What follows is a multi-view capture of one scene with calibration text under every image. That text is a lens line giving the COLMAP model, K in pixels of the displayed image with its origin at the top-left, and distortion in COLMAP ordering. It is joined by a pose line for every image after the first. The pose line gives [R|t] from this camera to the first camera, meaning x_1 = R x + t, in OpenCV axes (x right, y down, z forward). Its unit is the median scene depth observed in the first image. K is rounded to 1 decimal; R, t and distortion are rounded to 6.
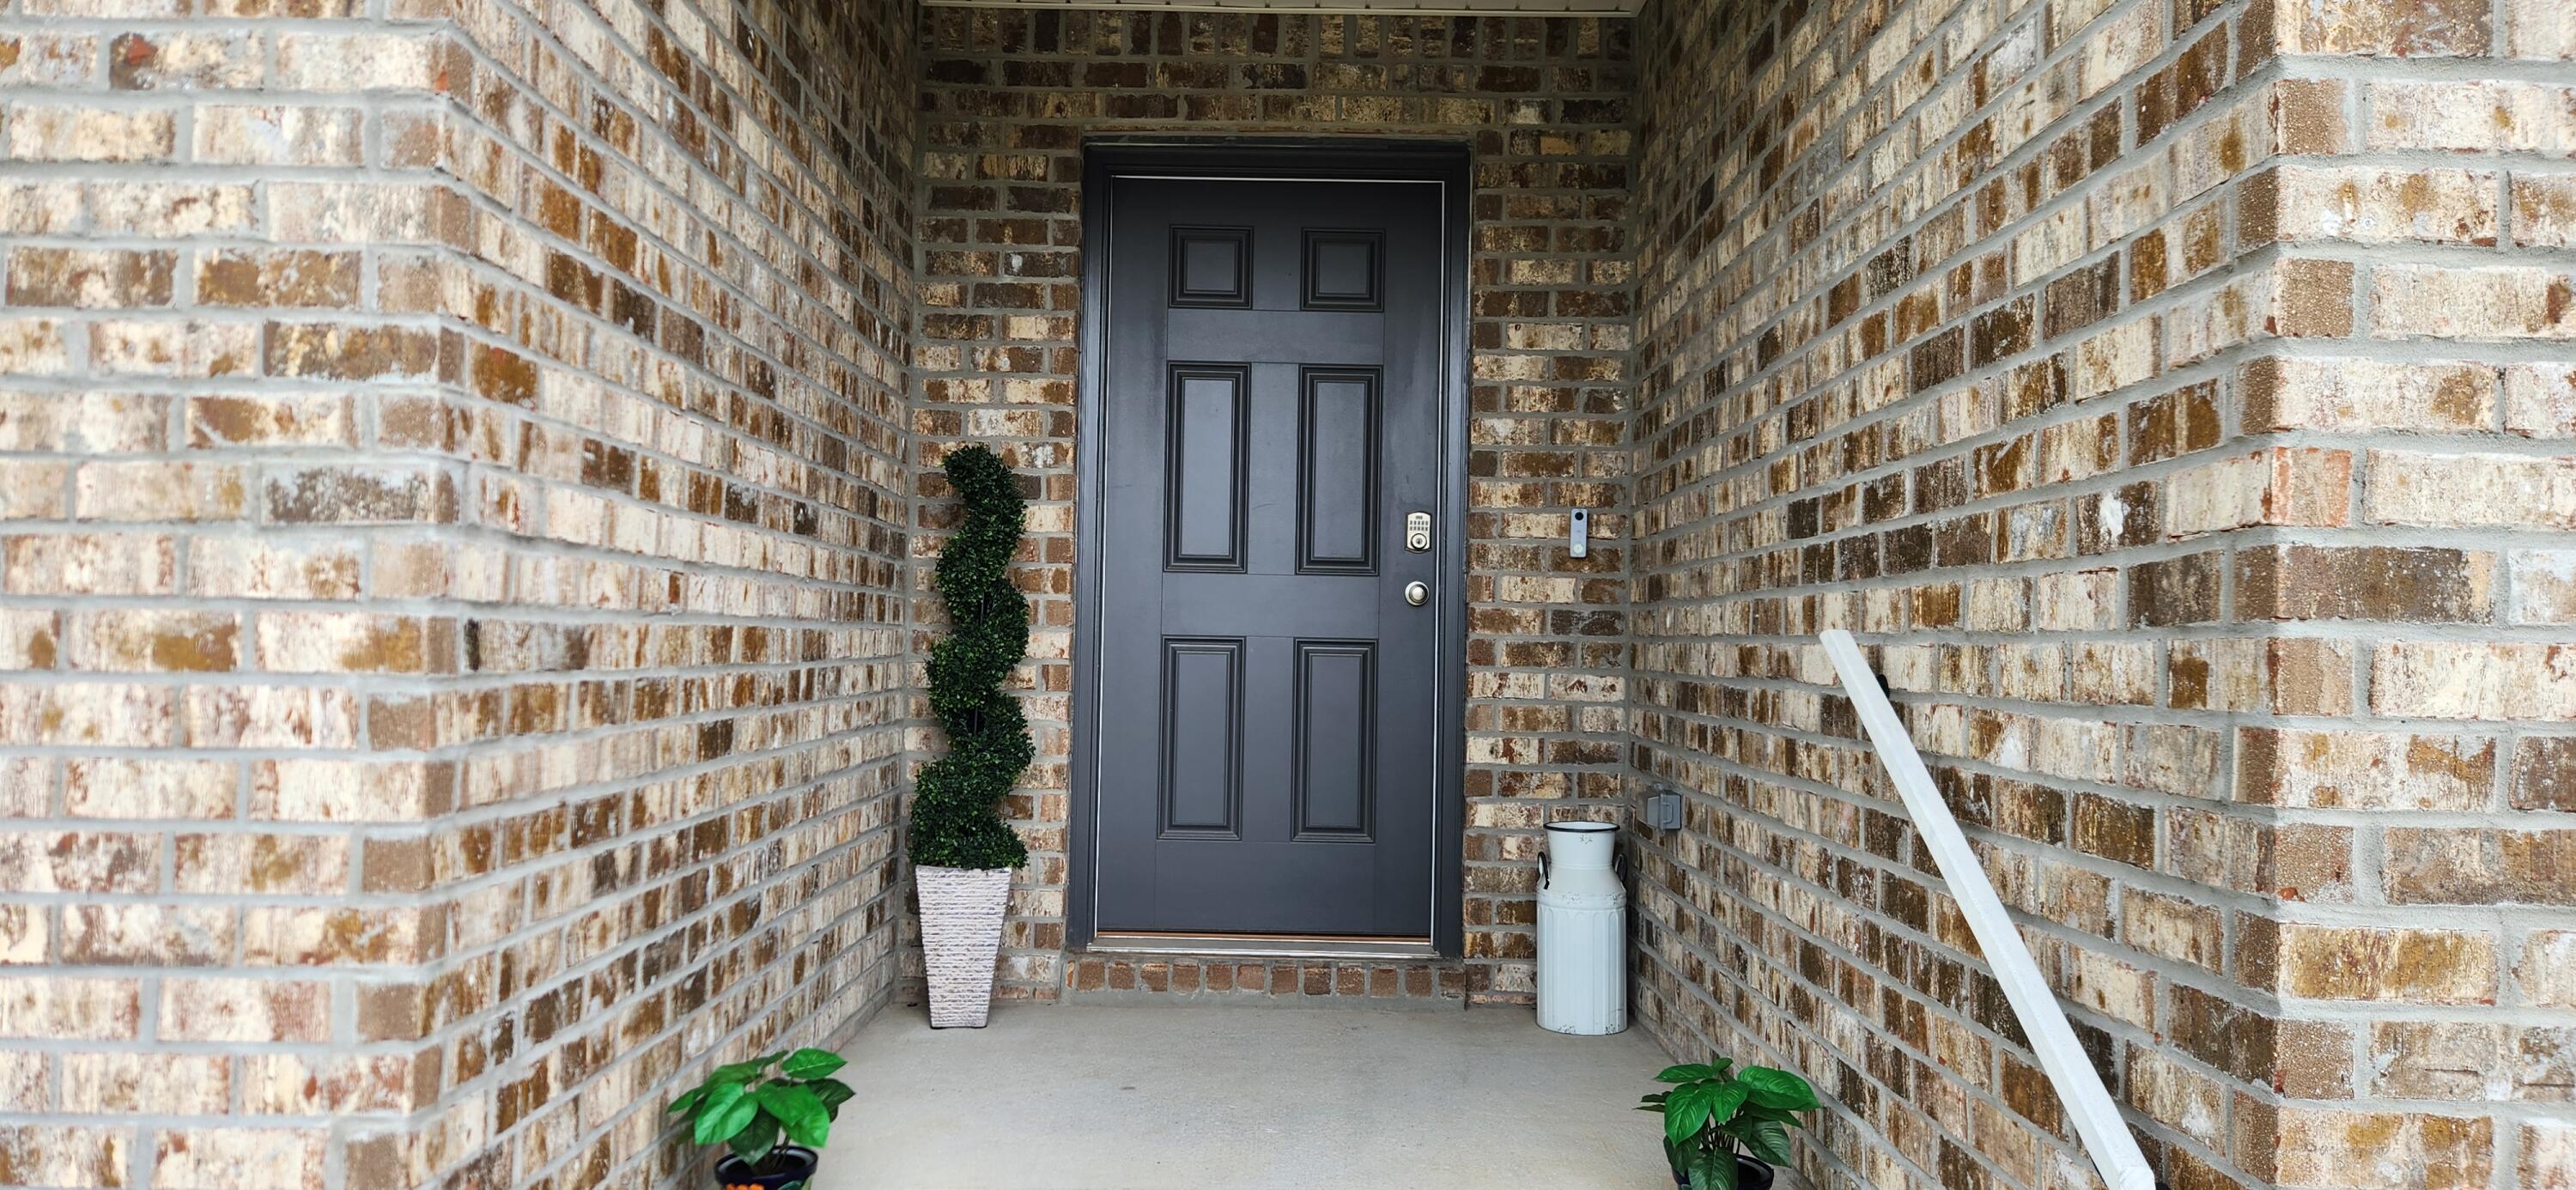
lens RADIAL K [[1752.1, 0, 1234.2], [0, 1752.1, 590.3], [0, 0, 1]] dist [0.089878, -0.102165]
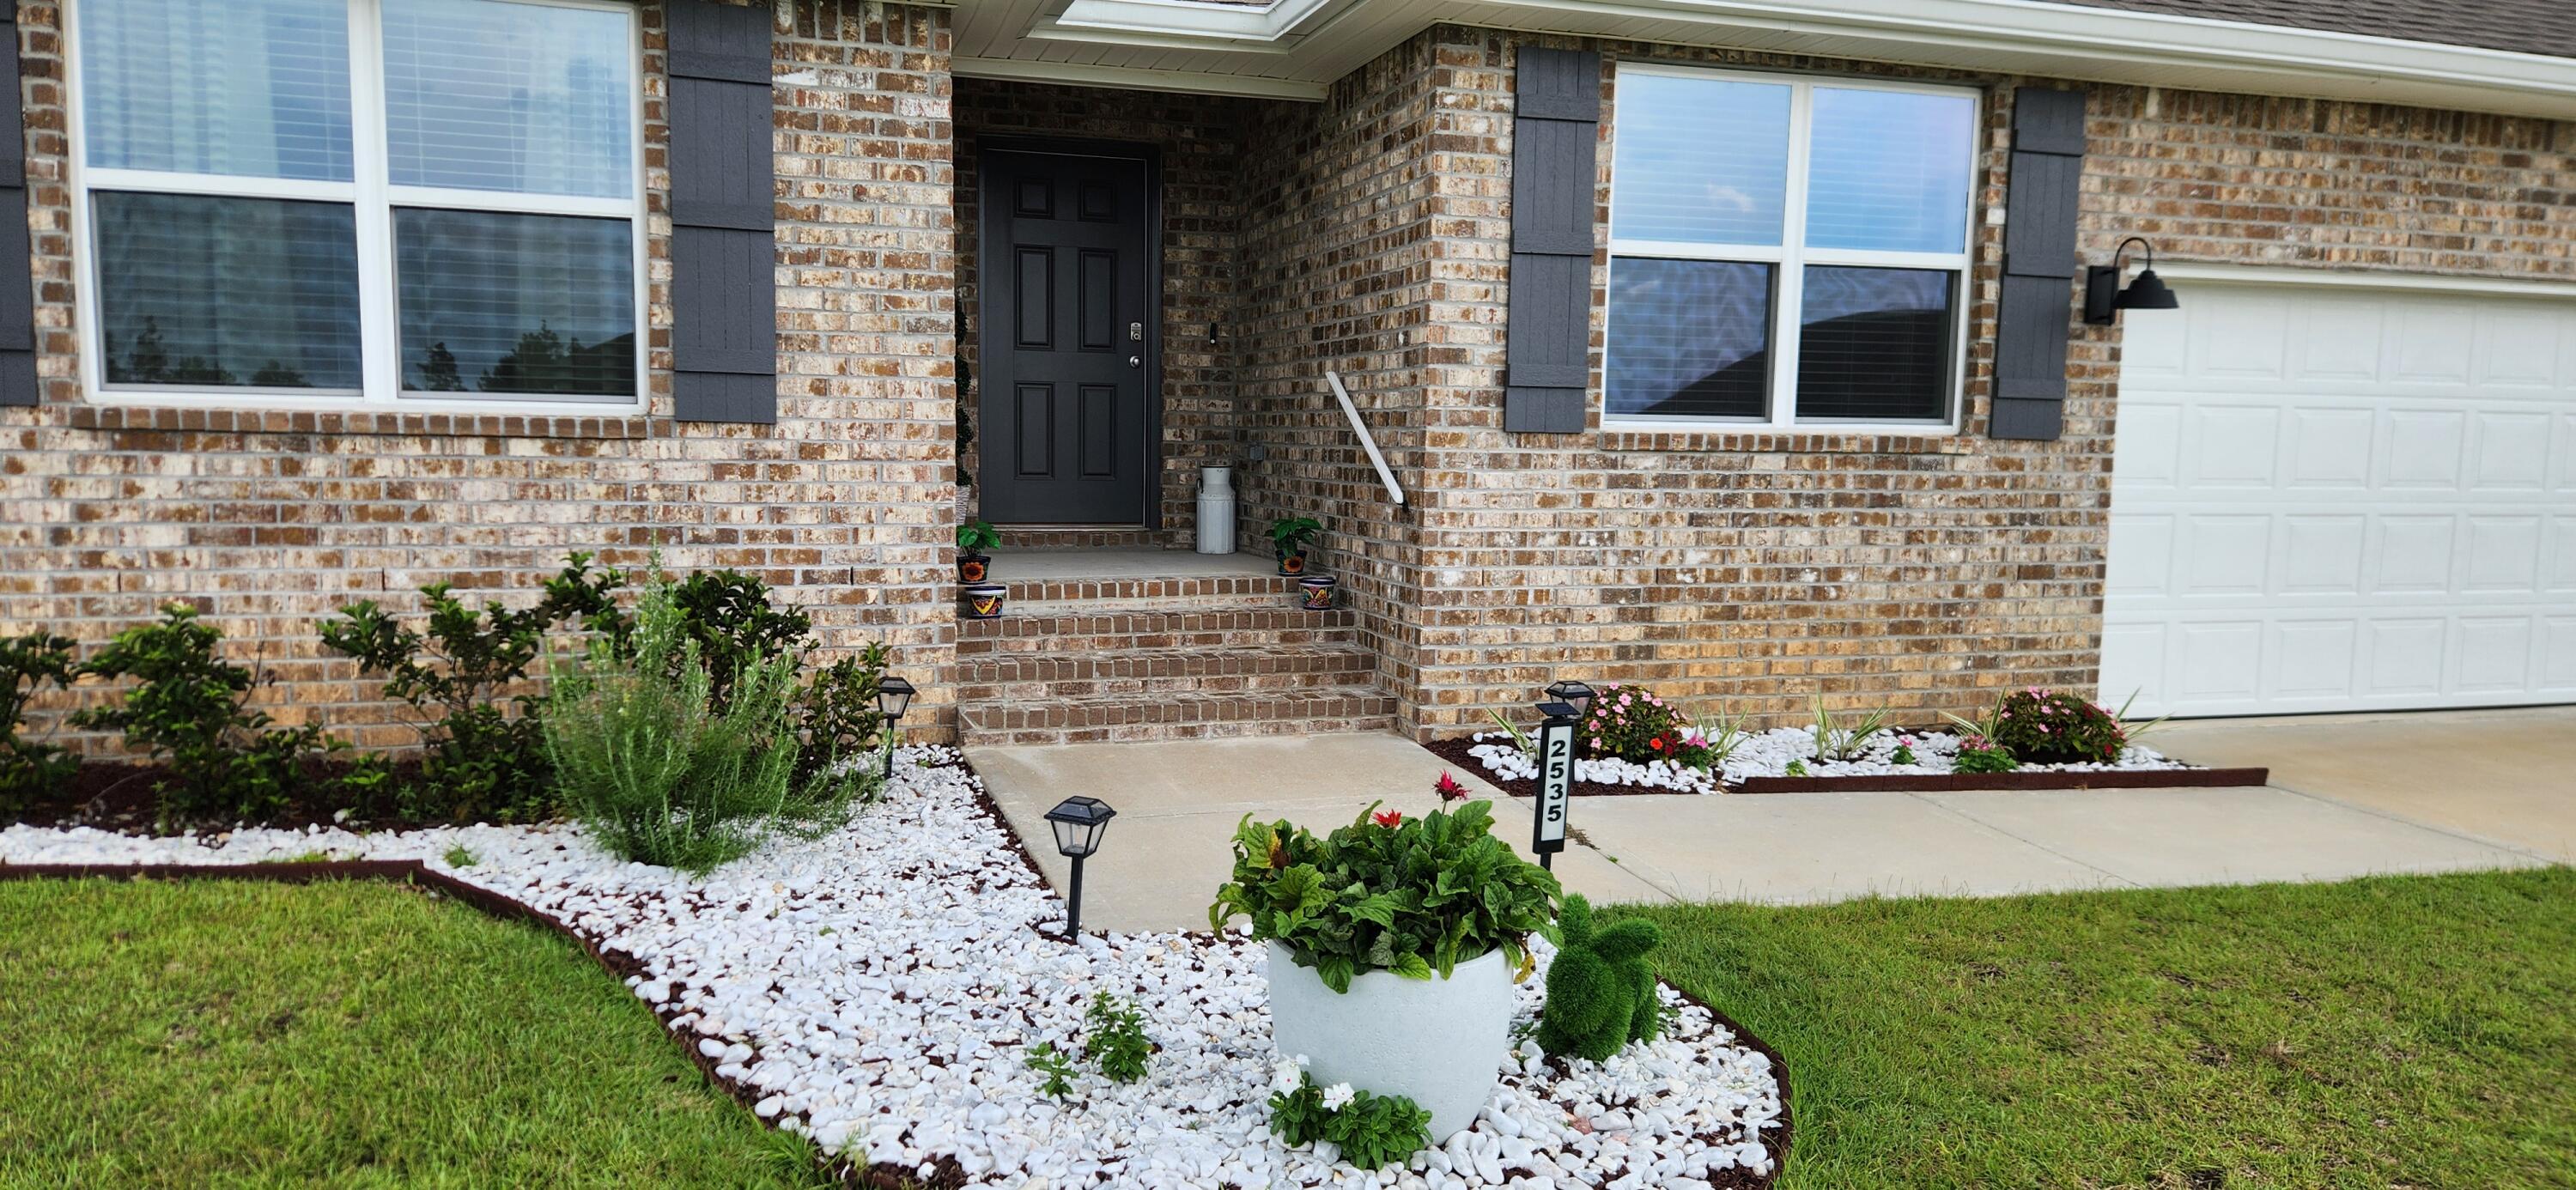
lens RADIAL K [[1752.1, 0, 1234.2], [0, 1752.1, 590.3], [0, 0, 1]] dist [0.089878, -0.102165]
pose [[0.955876, -0.029491, 0.292287, -0.844439], [-0.006928, 0.992409, 0.122790, 0.030273], [-0.293690, -0.119397, 0.948415, -2.209341]]
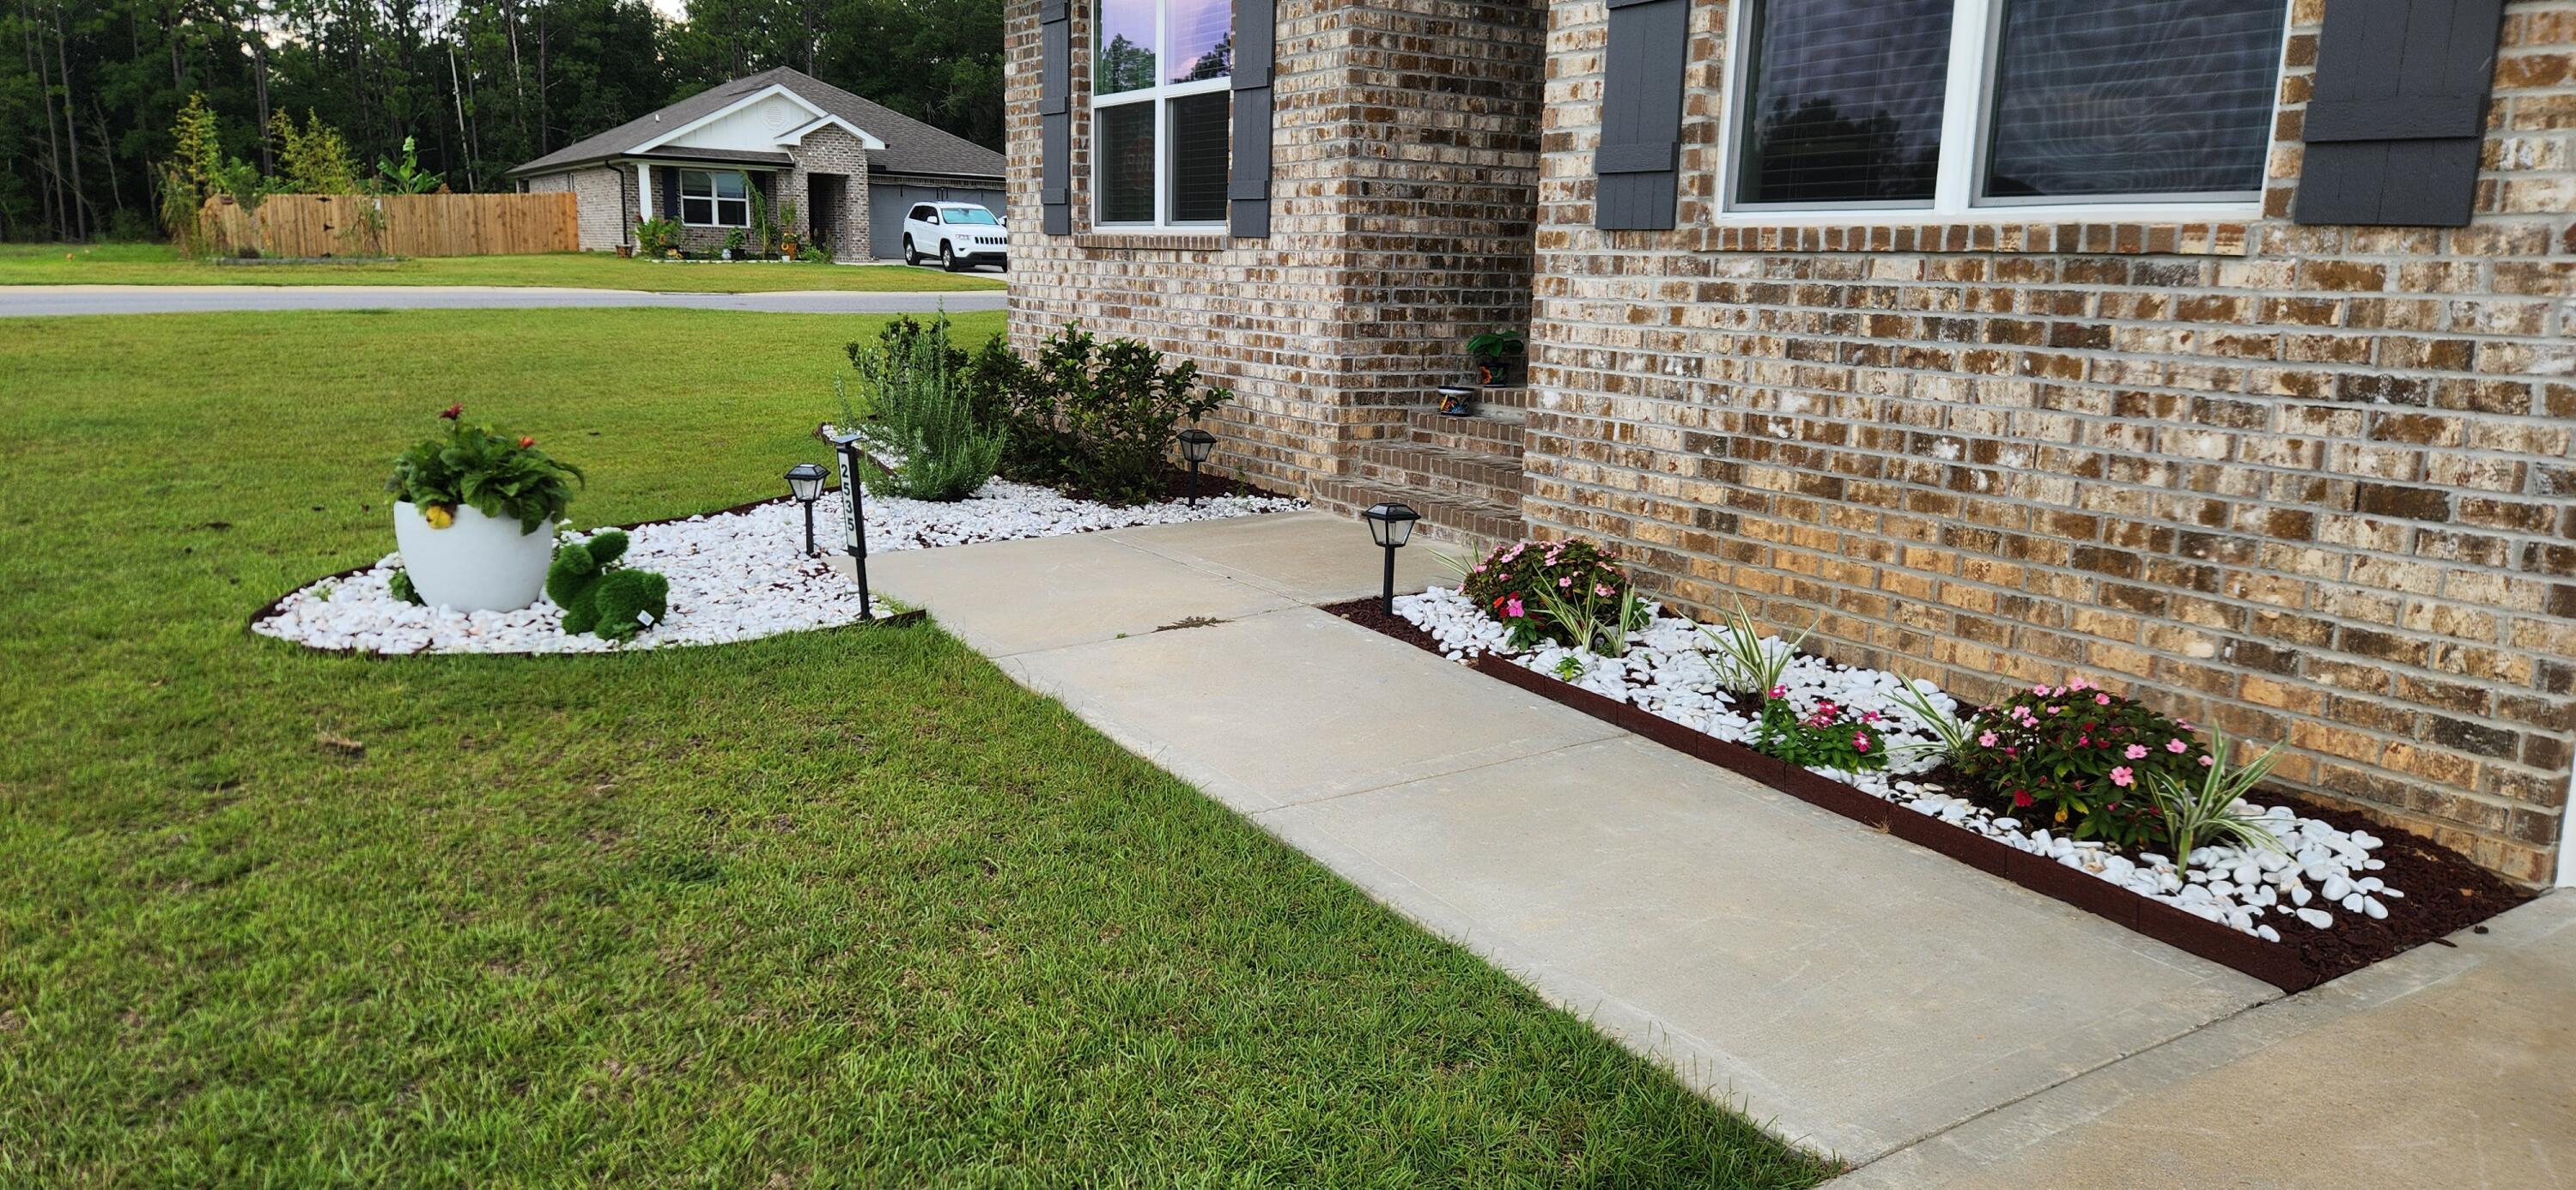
lens RADIAL K [[1675.2, 0, 1283.3], [0, 1675.2, 574.5], [0, 0, 1]] dist [0.053335, -0.059646]
pose [[0.536594, 0.149520, -0.830489, 2.497937], [0.009296, 0.983070, 0.182996, 0.175621], [0.843790, -0.105915, 0.526119, -1.111262]]
